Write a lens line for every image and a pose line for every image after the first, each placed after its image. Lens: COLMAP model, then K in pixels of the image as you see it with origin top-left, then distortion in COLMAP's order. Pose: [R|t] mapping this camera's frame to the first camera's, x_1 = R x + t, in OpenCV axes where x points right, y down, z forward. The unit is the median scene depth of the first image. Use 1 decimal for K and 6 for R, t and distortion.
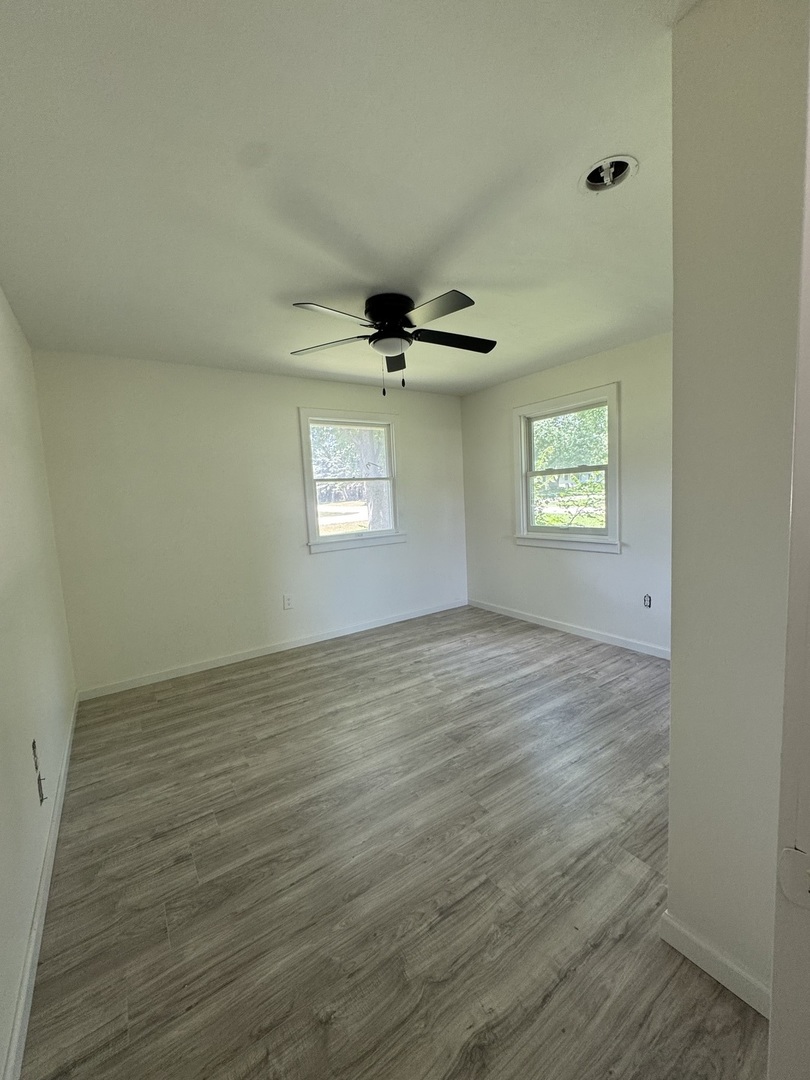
lens RADIAL K [[428.5, 0, 405.0], [0, 428.5, 540.0], [0, 0, 1]] dist [0.000017, 0.000353]
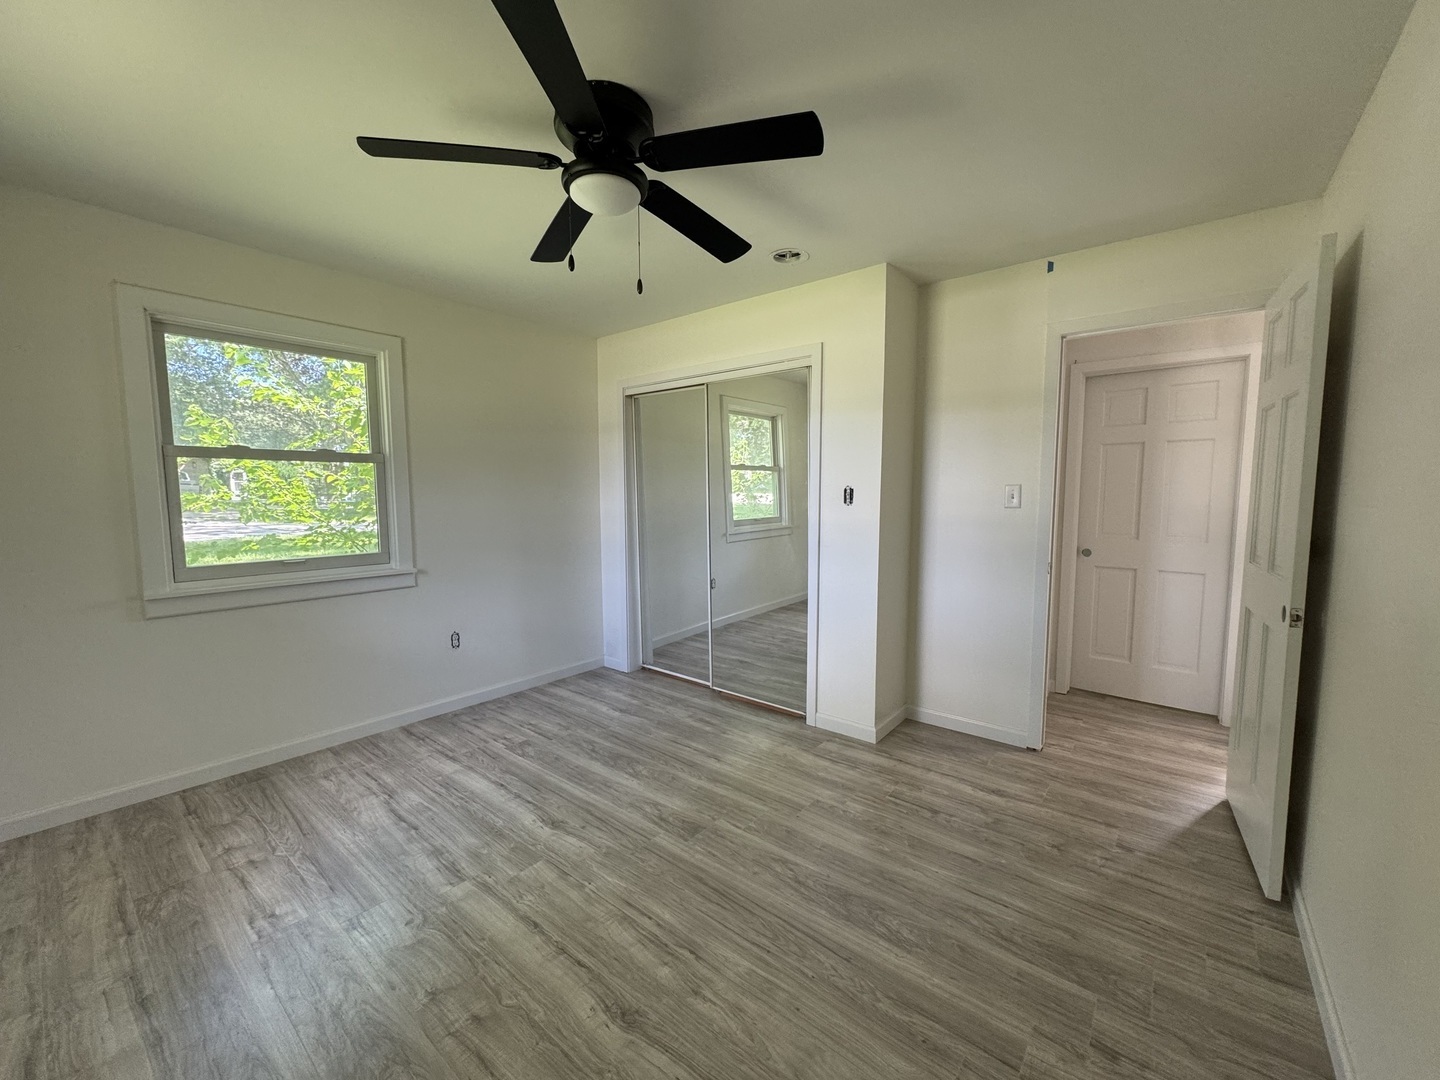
lens RADIAL K [[571.3, 0, 726.6], [0, 571.3, 541.4], [0, 0, 1]] dist [0.000017, 0.000353]
pose [[-0.284636, -0.035457, 0.957980, -0.824271], [0.112128, 0.991225, 0.070003, -0.074330], [-0.952055, 0.127342, -0.278163, 1.211632]]
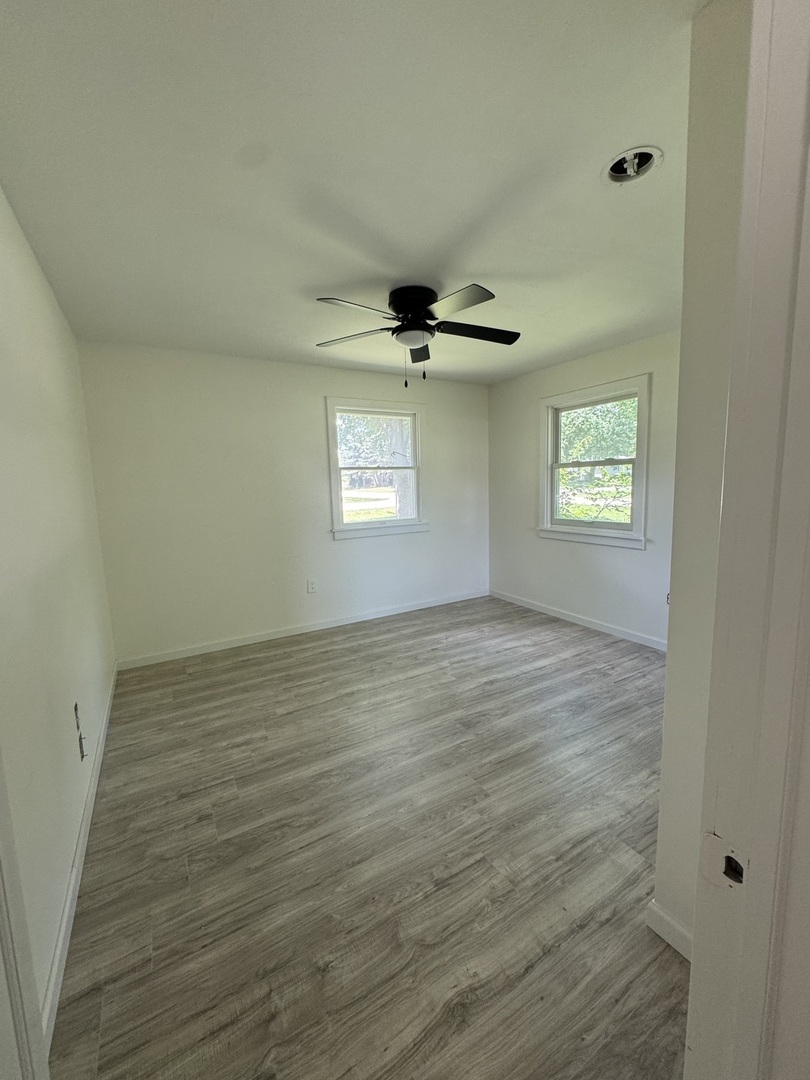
lens RADIAL K [[428.5, 0, 405.0], [0, 428.5, 540.0], [0, 0, 1]] dist [0.000017, 0.000353]
pose [[0.997281, 0.029811, -0.067396, 0.032106], [-0.027735, 0.999118, 0.031530, -0.009458], [0.068277, -0.029575, 0.997228, -0.025286]]
